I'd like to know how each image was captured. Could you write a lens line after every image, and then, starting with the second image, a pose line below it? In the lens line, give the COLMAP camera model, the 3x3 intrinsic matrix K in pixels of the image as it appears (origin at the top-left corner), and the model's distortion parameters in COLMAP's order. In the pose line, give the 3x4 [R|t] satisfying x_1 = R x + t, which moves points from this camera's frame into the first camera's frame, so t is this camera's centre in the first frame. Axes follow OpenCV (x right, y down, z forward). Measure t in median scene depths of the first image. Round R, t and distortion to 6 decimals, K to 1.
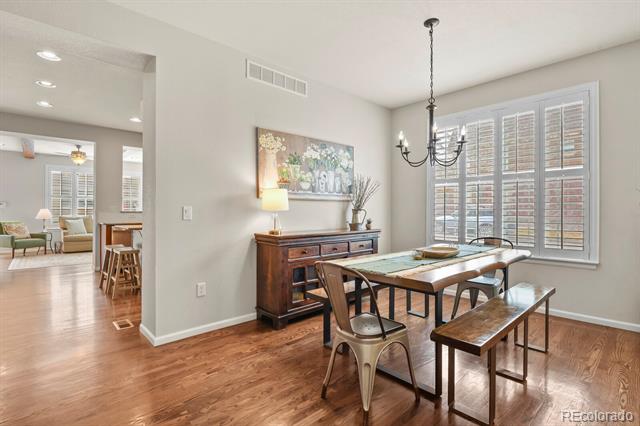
lens RADIAL K [[312.0, 0, 317.8], [0, 312.0, 214.0], [0, 0, 1]] dist [-0.009075, -0.001044]
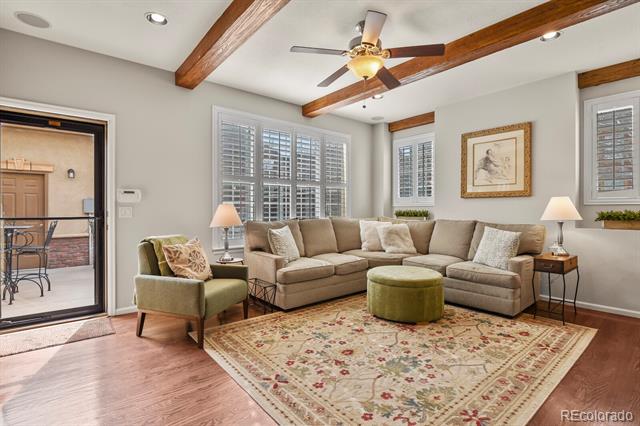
lens RADIAL K [[312.0, 0, 324.9], [0, 312.0, 211.3], [0, 0, 1]] dist [-0.009075, -0.001044]
pose [[0.999055, -0.004482, -0.043221, -0.749908], [0.004580, 0.999987, 0.002164, -0.006871], [0.043211, -0.002360, 0.999063, 0.594782]]
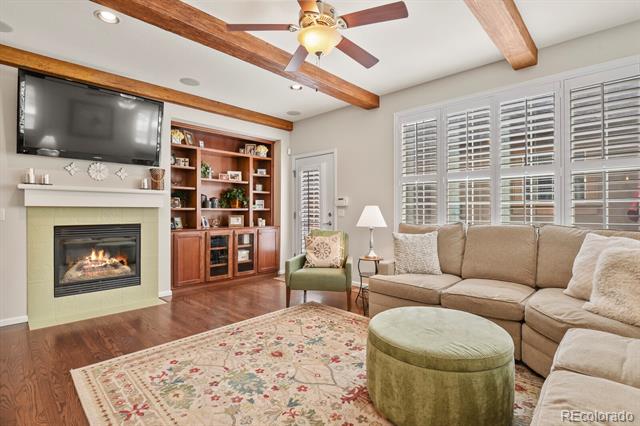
lens RADIAL K [[312.0, 0, 322.2], [0, 312.0, 210.8], [0, 0, 1]] dist [-0.009075, -0.001044]
pose [[0.059353, -0.004852, -0.998225, -0.434156], [-0.001808, 0.999986, -0.004968, -0.007339], [0.998235, 0.002100, 0.059343, 0.924547]]
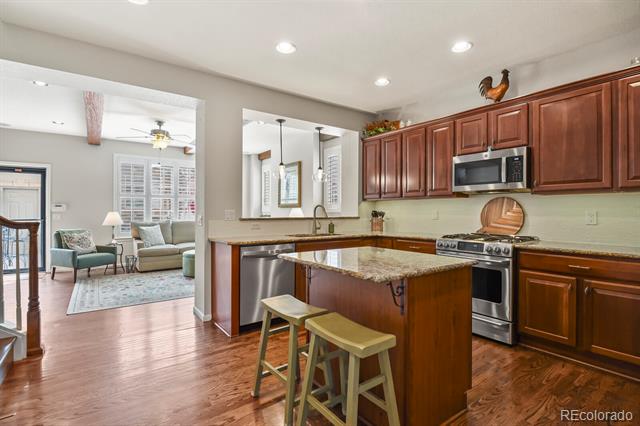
lens RADIAL K [[312.0, 0, 322.3], [0, 312.0, 213.5], [0, 0, 1]] dist [-0.009075, -0.001044]
pose [[0.993995, -0.002942, -0.109389, -0.305376], [0.003171, 0.999993, 0.001915, -0.013123], [0.109382, -0.002250, 0.993997, 0.315633]]
